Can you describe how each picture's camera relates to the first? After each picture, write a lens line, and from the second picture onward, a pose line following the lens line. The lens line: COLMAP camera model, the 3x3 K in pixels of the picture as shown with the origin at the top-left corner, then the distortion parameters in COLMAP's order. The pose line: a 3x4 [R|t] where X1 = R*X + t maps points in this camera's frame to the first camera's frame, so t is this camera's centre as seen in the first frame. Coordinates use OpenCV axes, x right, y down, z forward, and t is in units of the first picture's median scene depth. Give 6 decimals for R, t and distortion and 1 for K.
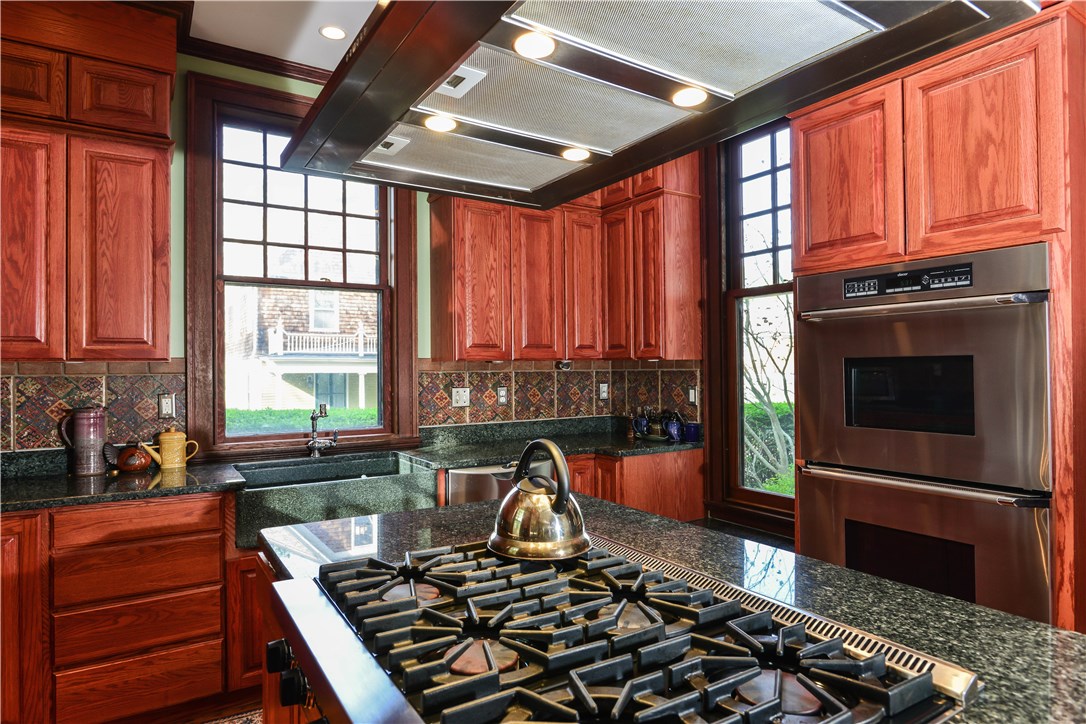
lens RADIAL K [[626.1, 0, 543.0], [0, 626.1, 362.0], [0, 0, 1]] dist [-0.006441, 0.000570]
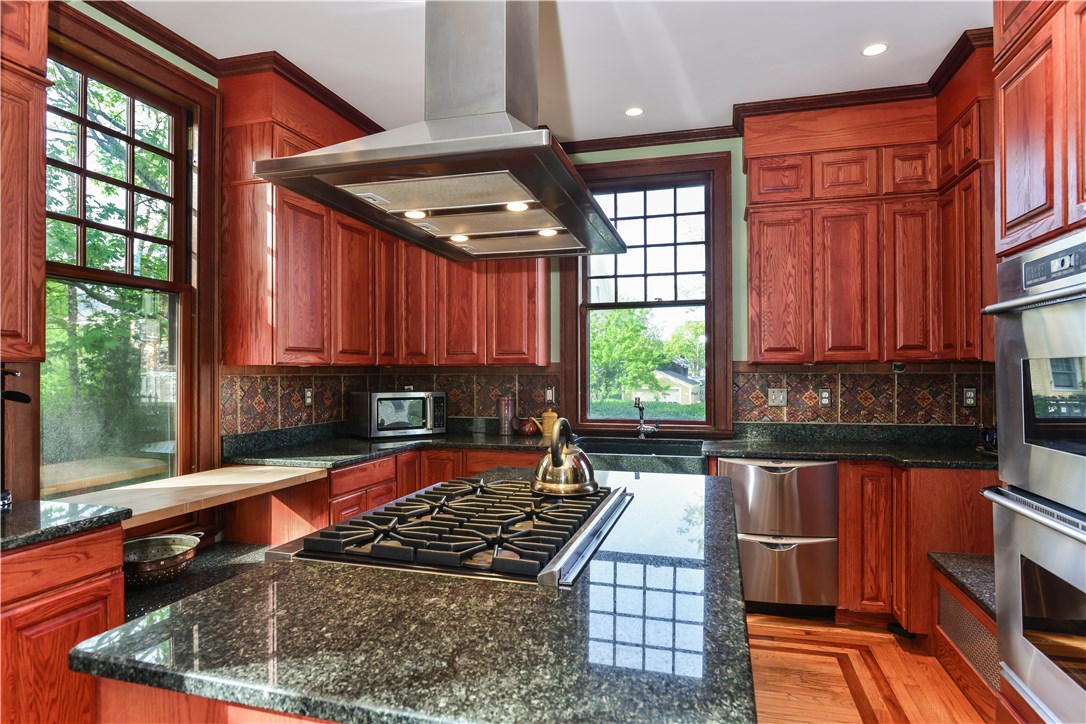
lens RADIAL K [[626.1, 0, 543.0], [0, 626.1, 362.0], [0, 0, 1]] dist [-0.006441, 0.000570]
pose [[0.665865, -0.007378, -0.746035, 0.412028], [0.005522, 0.999972, -0.004961, -0.000814], [0.746051, -0.000816, 0.665888, -0.011036]]
